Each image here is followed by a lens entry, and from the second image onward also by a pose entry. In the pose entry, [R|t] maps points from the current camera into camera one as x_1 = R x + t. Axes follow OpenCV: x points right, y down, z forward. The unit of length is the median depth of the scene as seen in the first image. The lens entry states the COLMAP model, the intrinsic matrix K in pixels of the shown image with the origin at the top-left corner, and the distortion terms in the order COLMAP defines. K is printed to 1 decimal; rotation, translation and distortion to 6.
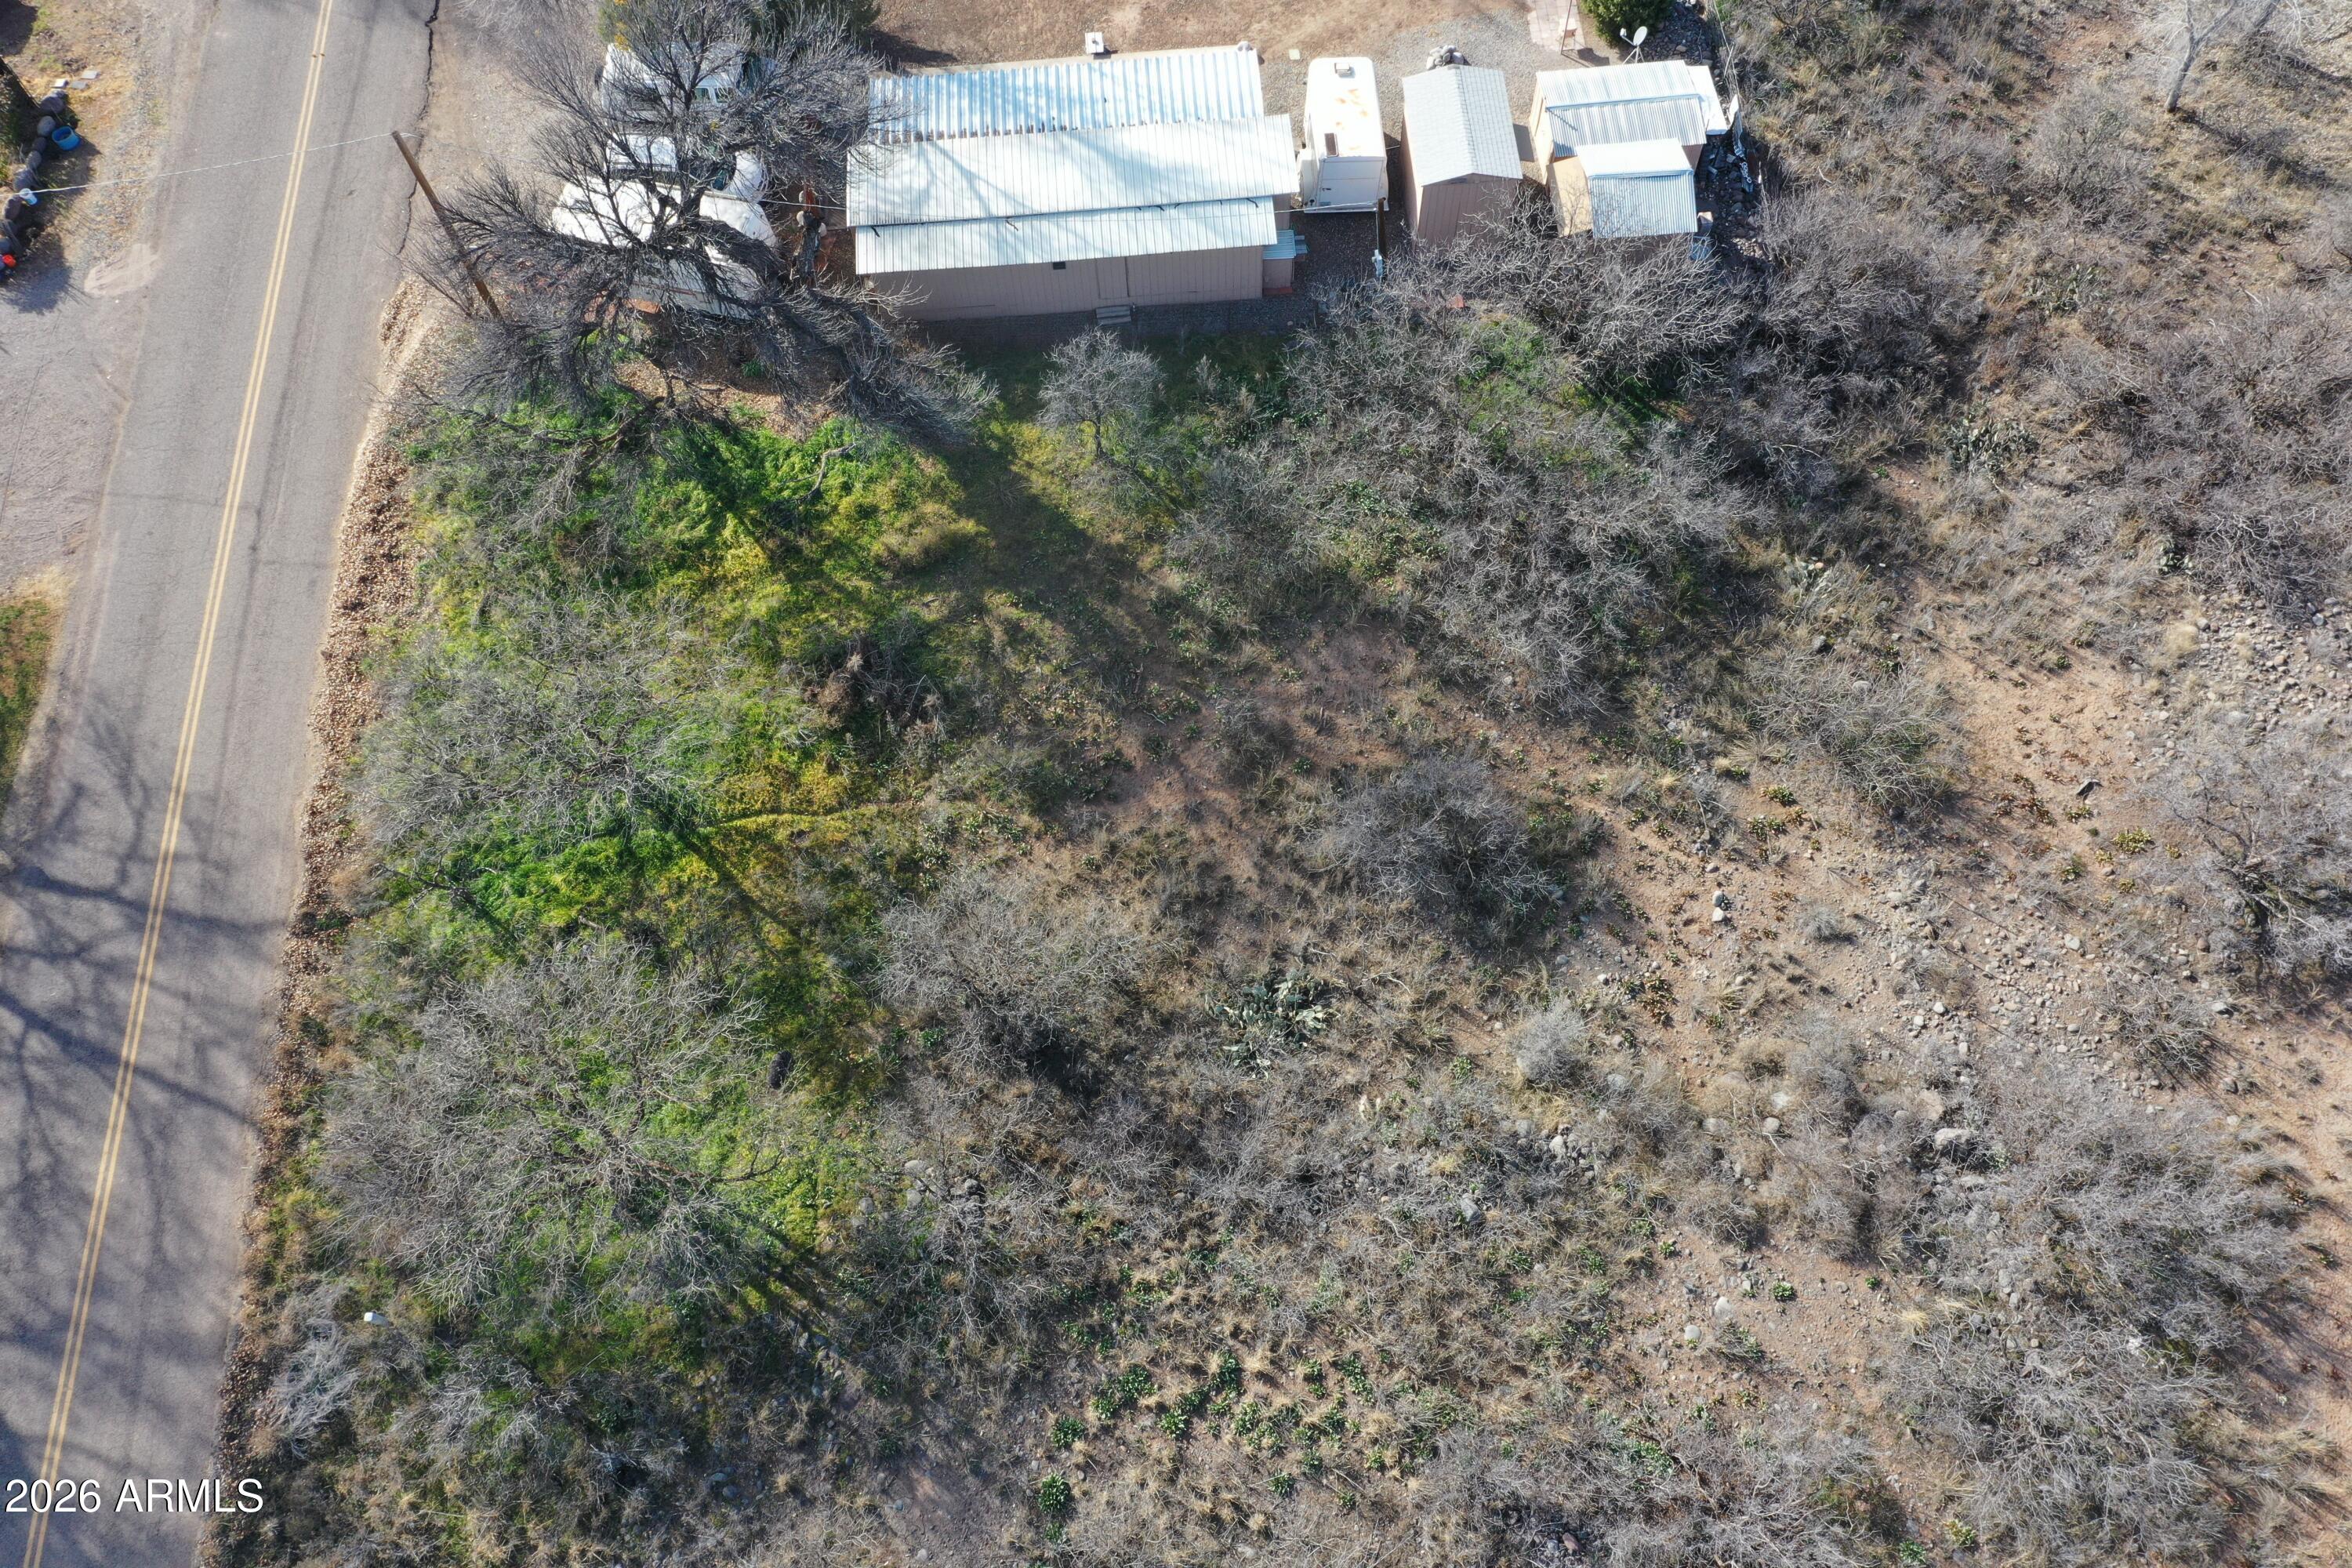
lens RADIAL K [[1830.6, 0, 1176.0], [0, 1830.6, 784.0], [0, 0, 1]] dist [-0.003315, 0.008725]
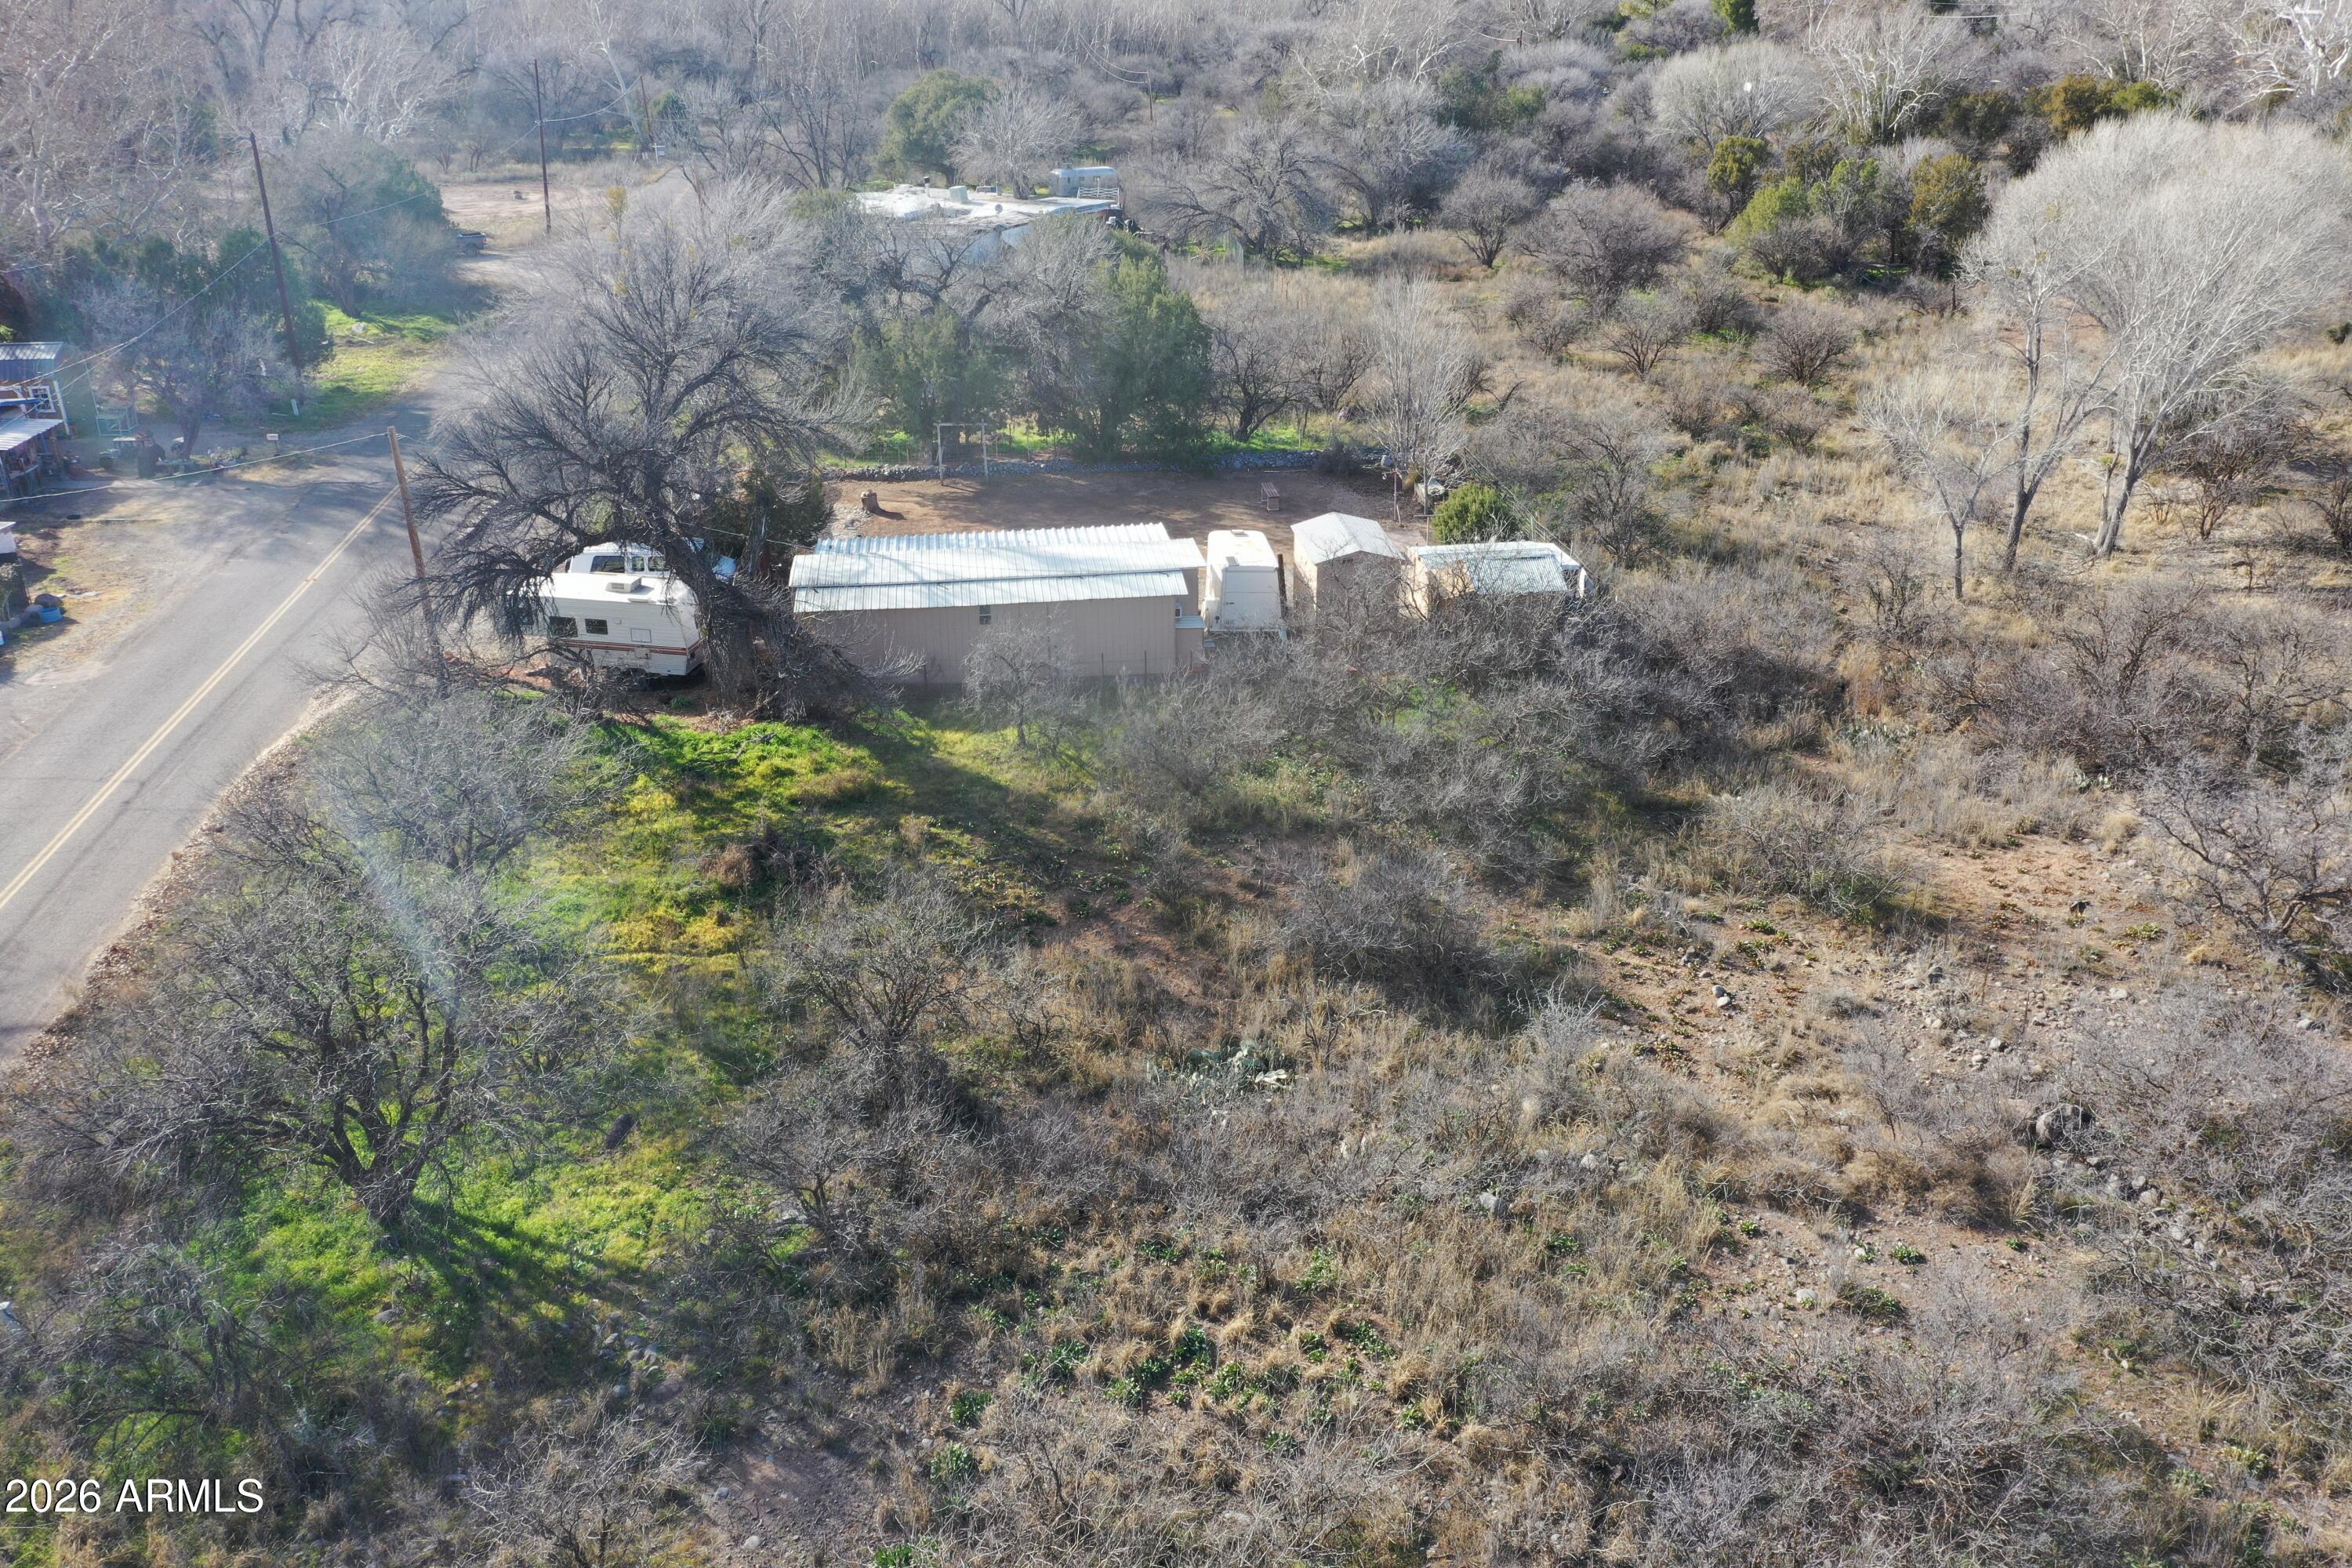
lens RADIAL K [[1830.6, 0, 1176.0], [0, 1830.6, 784.0], [0, 0, 1]] dist [-0.003315, 0.008725]
pose [[0.998204, -0.005830, 0.059626, -0.018748], [0.041956, 0.778472, -0.626276, 0.514816], [-0.042766, 0.627653, 0.777318, 0.249108]]
